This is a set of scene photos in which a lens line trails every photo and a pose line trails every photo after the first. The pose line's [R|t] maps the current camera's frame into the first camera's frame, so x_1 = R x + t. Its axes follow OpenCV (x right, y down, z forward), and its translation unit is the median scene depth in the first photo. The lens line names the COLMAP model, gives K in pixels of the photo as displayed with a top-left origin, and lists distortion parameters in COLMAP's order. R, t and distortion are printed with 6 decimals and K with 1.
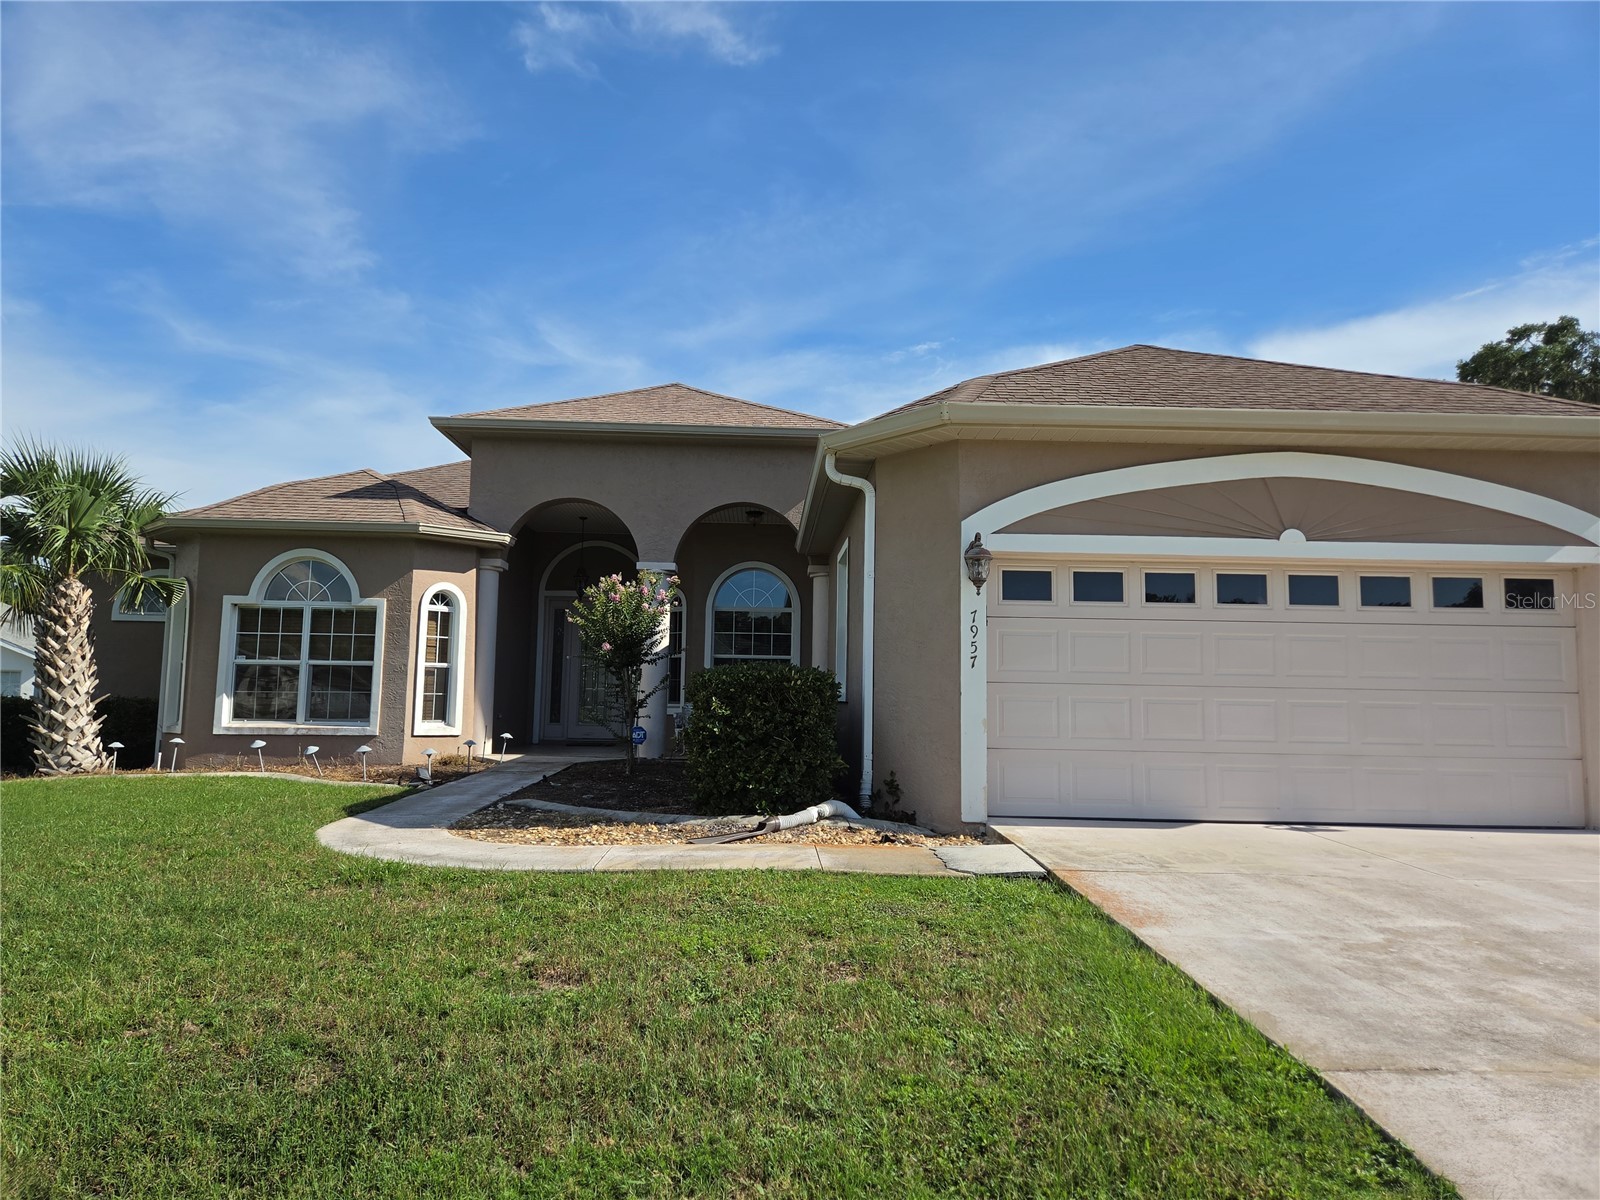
lens RADIAL K [[1079.7, 0, 778.0], [0, 1079.7, 580.9], [0, 0, 1]] dist [0.071752, -0.050408]
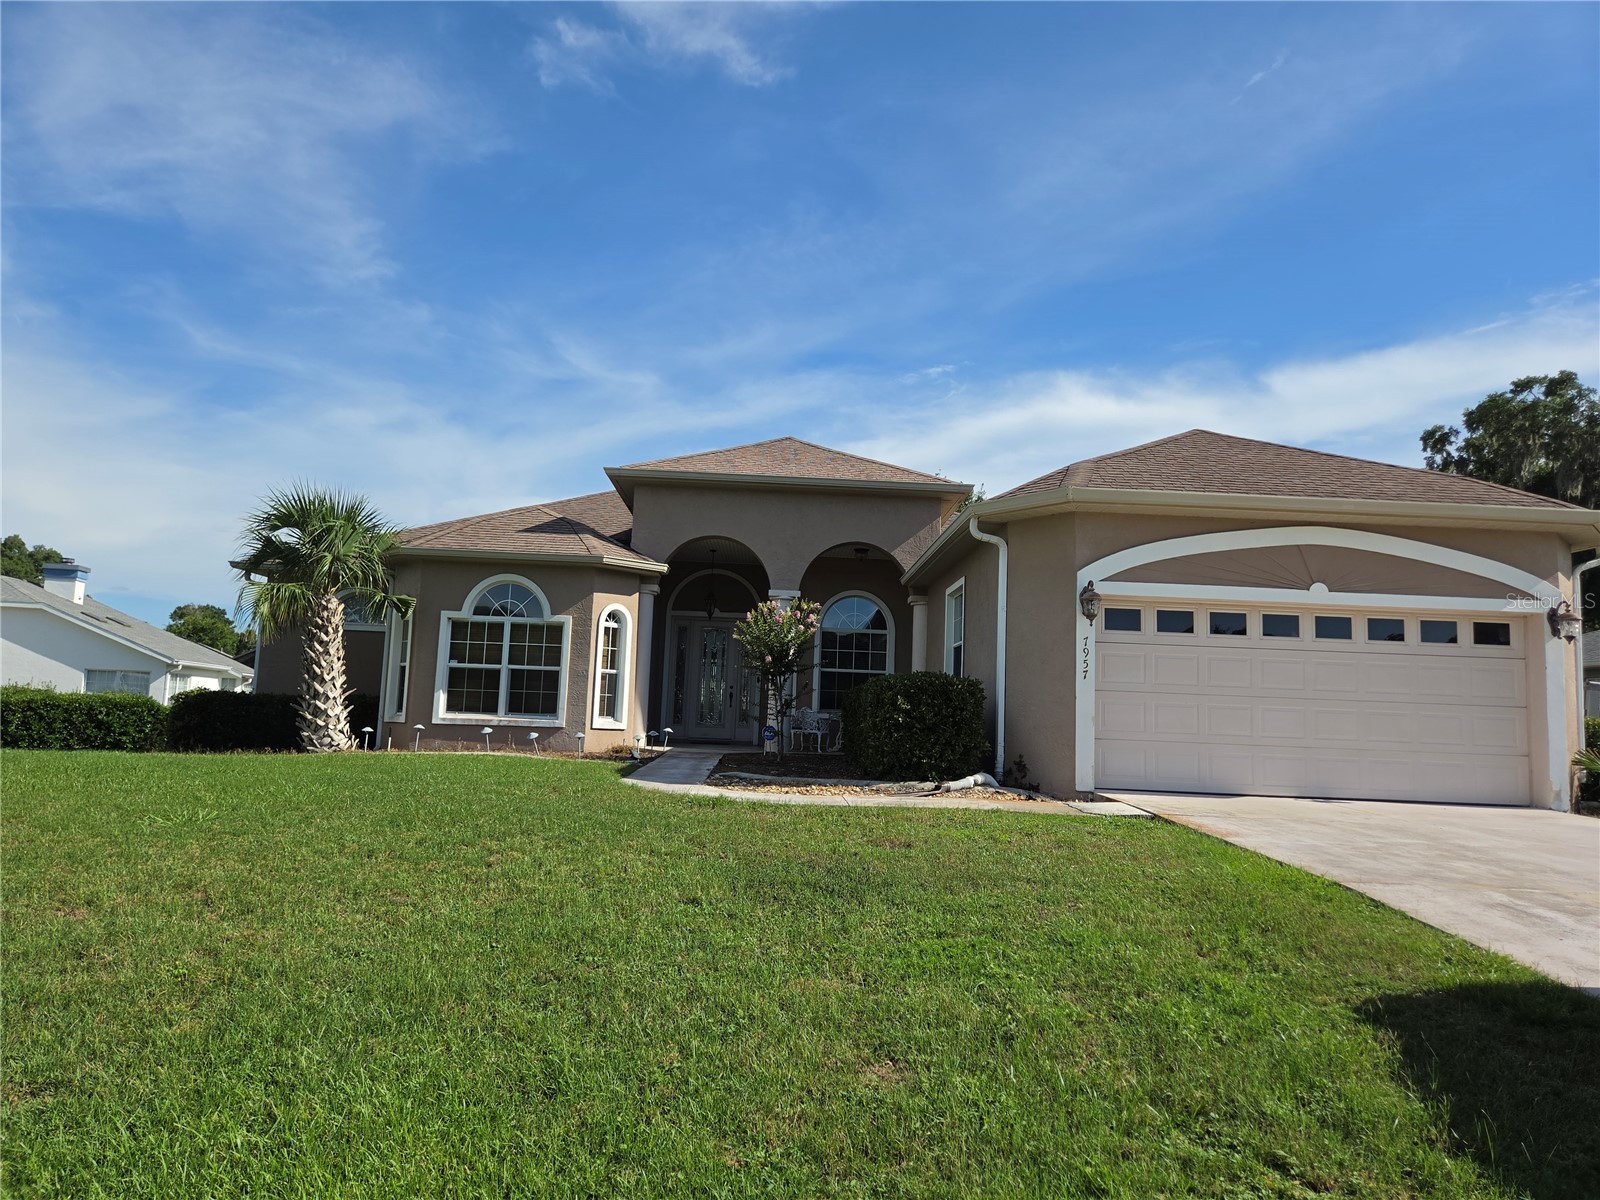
lens RADIAL K [[1079.7, 0, 801.7], [0, 1079.7, 604.1], [0, 0, 1]] dist [0.071752, -0.050408]
pose [[0.999709, 0.021443, 0.011006, -0.121279], [-0.021485, 0.999762, 0.003712, -0.007482], [-0.010924, -0.003948, 0.999933, -0.228367]]
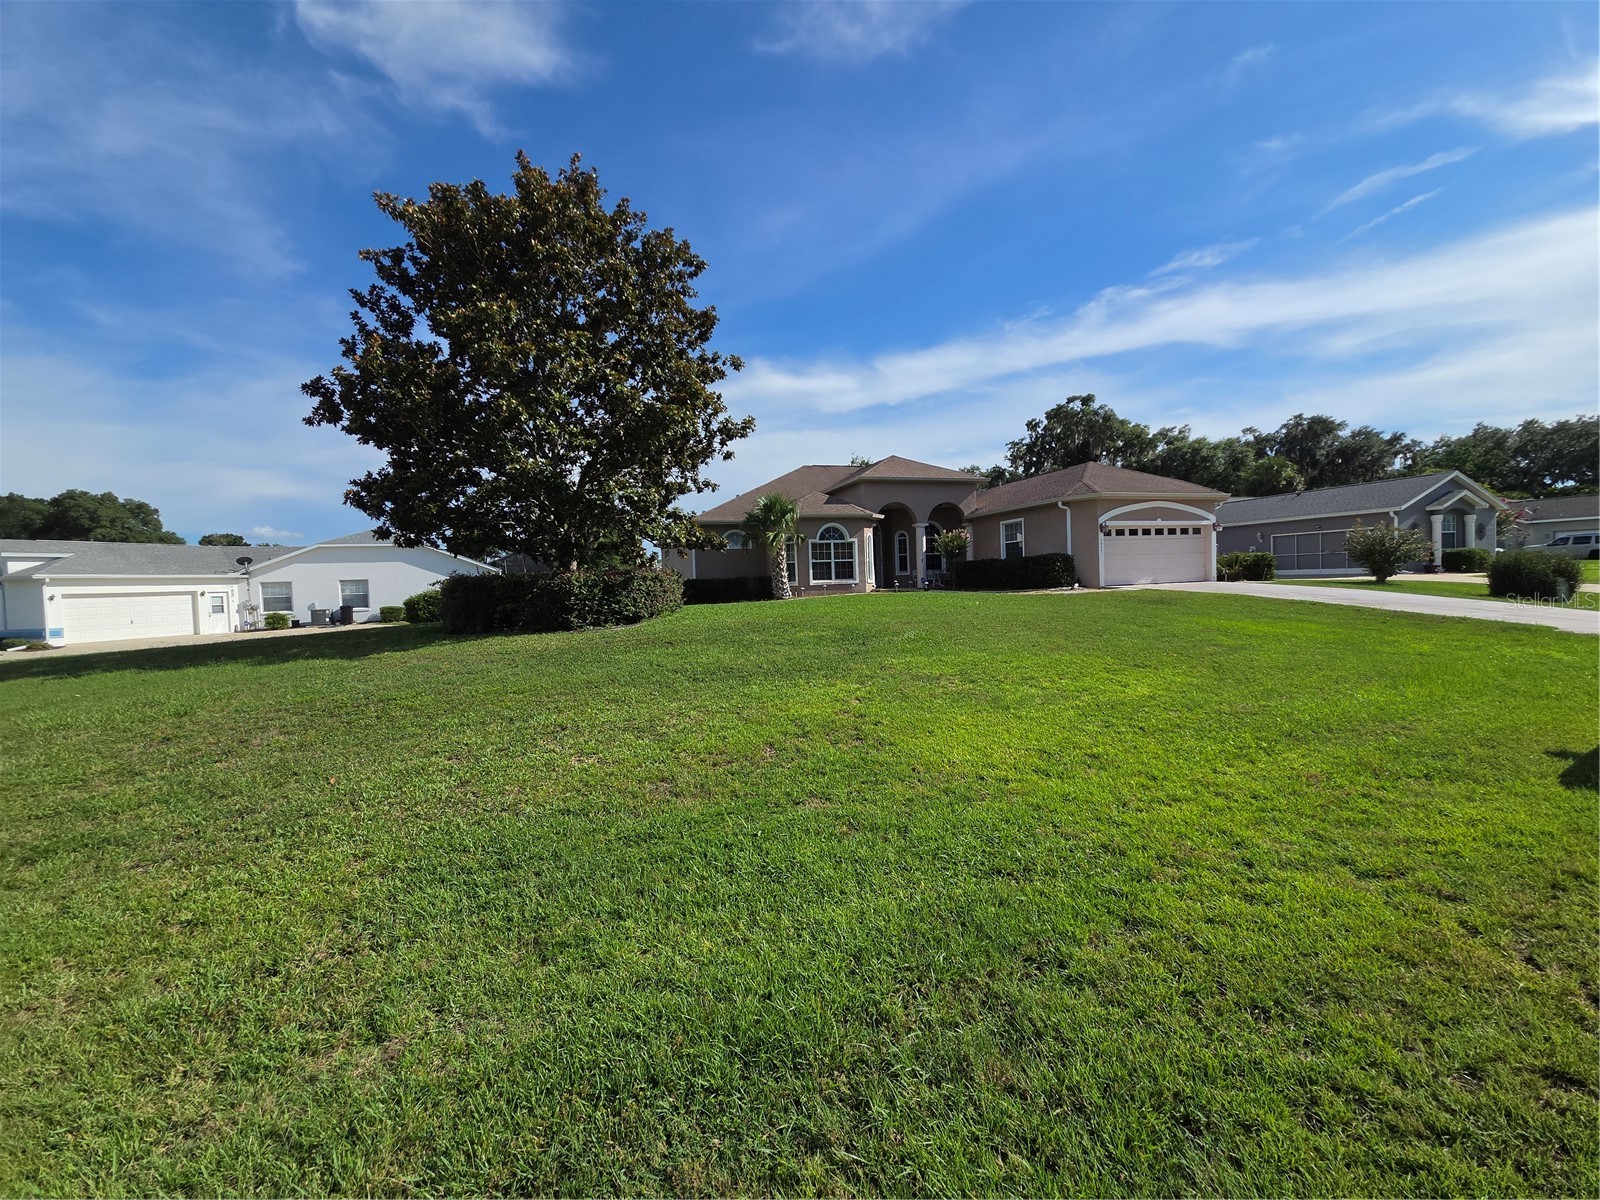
lens RADIAL K [[664.0, 0, 798.3], [0, 664.0, 601.4], [0, 0, 1]] dist [0.004253, -0.005606]
pose [[0.957155, -0.060207, 0.283248, -1.099022], [0.019780, 0.989456, 0.143478, -0.082591], [-0.288900, -0.131728, 0.948253, -0.757323]]
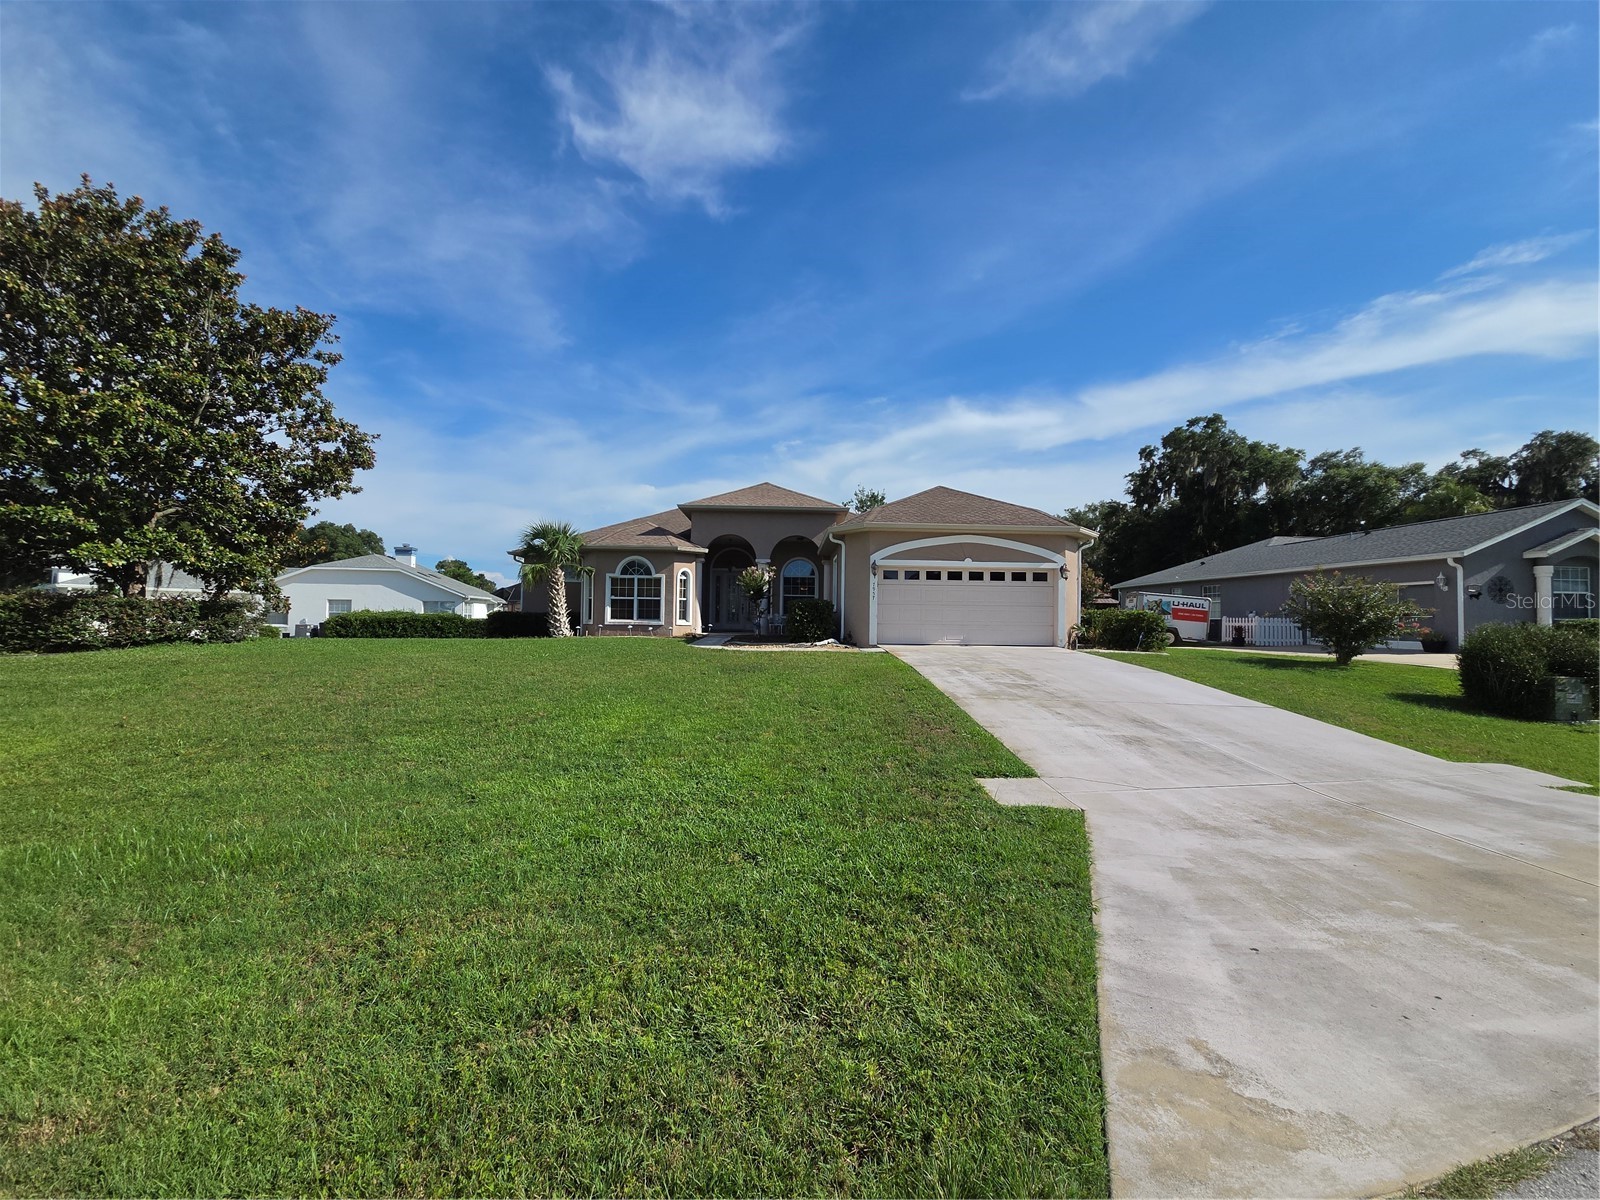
lens RADIAL K [[664.0, 0, 796.3], [0, 664.0, 597.8], [0, 0, 1]] dist [0.004253, -0.005606]
pose [[0.999989, -0.002934, -0.003787, -0.032061], [0.003220, 0.996960, 0.077851, -0.054864], [0.003547, -0.077862, 0.996958, -0.662534]]
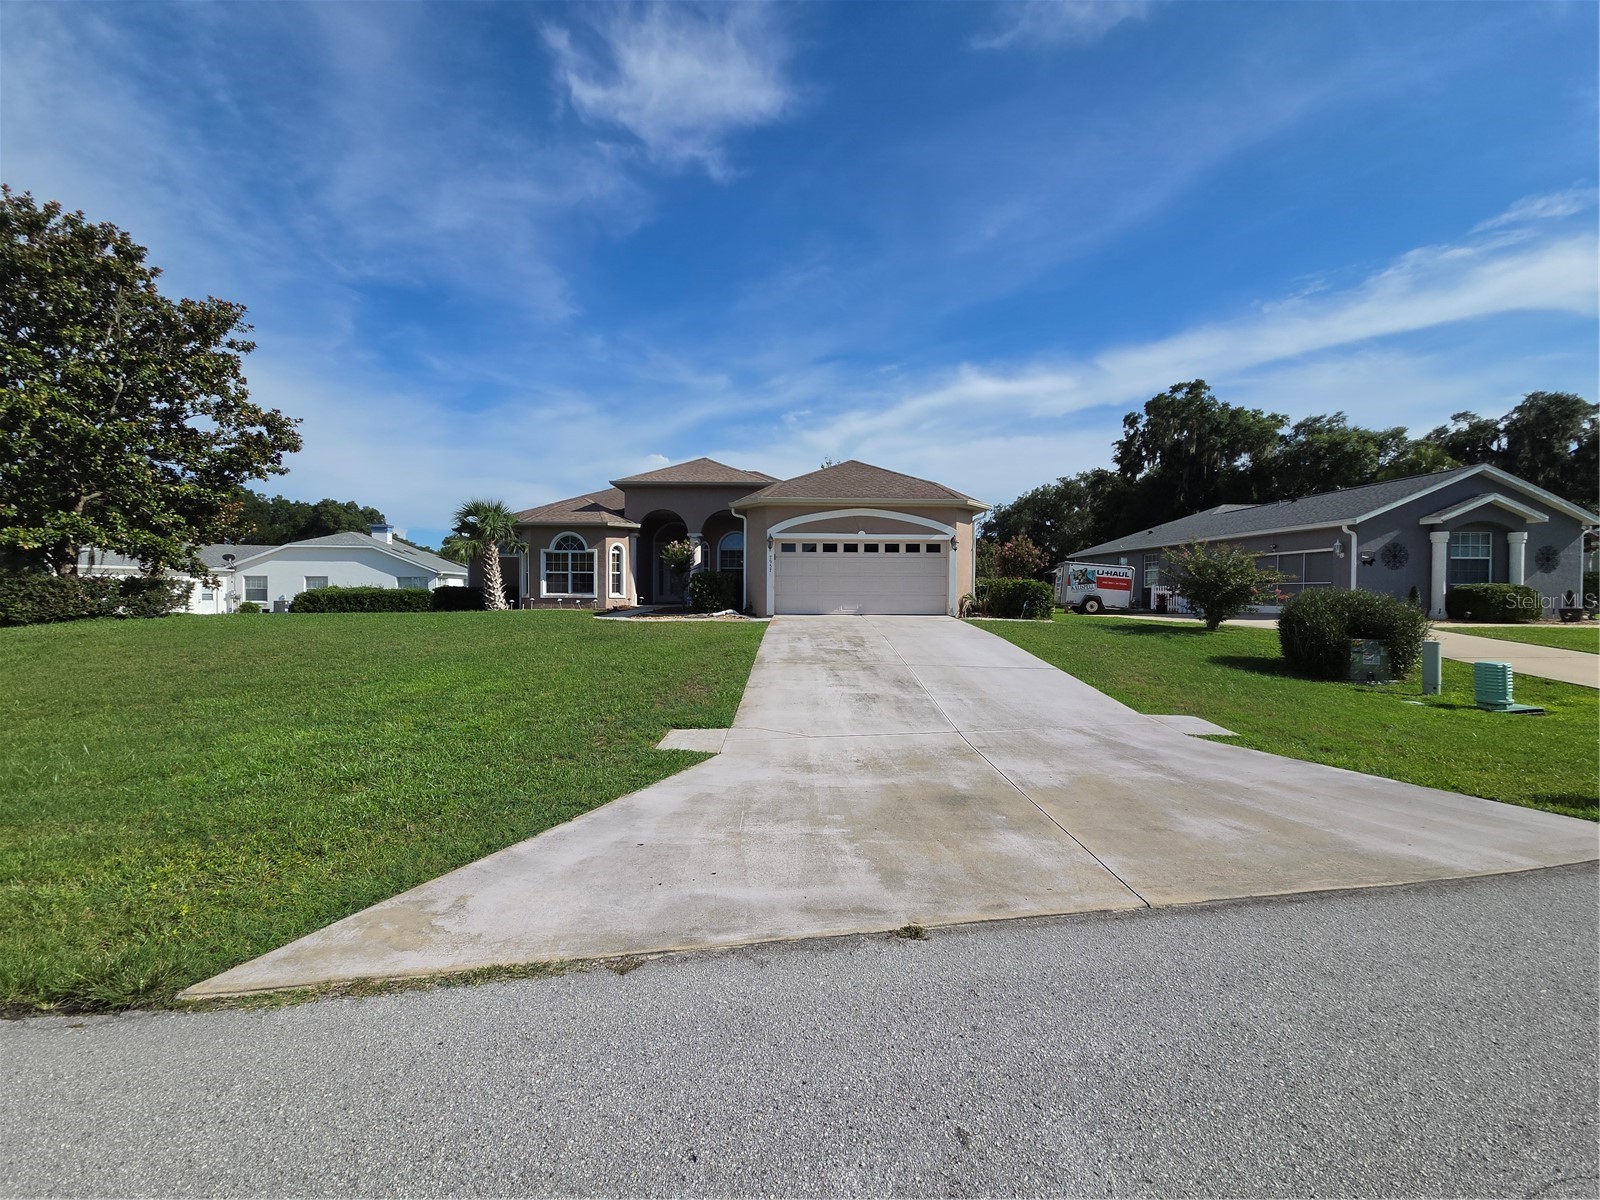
lens RADIAL K [[664.0, 0, 798.6], [0, 664.0, 602.4], [0, 0, 1]] dist [0.004253, -0.005606]
pose [[0.999687, -0.011849, -0.022016, 0.198538], [0.014543, 0.991857, 0.126524, -0.058484], [0.020338, -0.126805, 0.991719, -0.719082]]
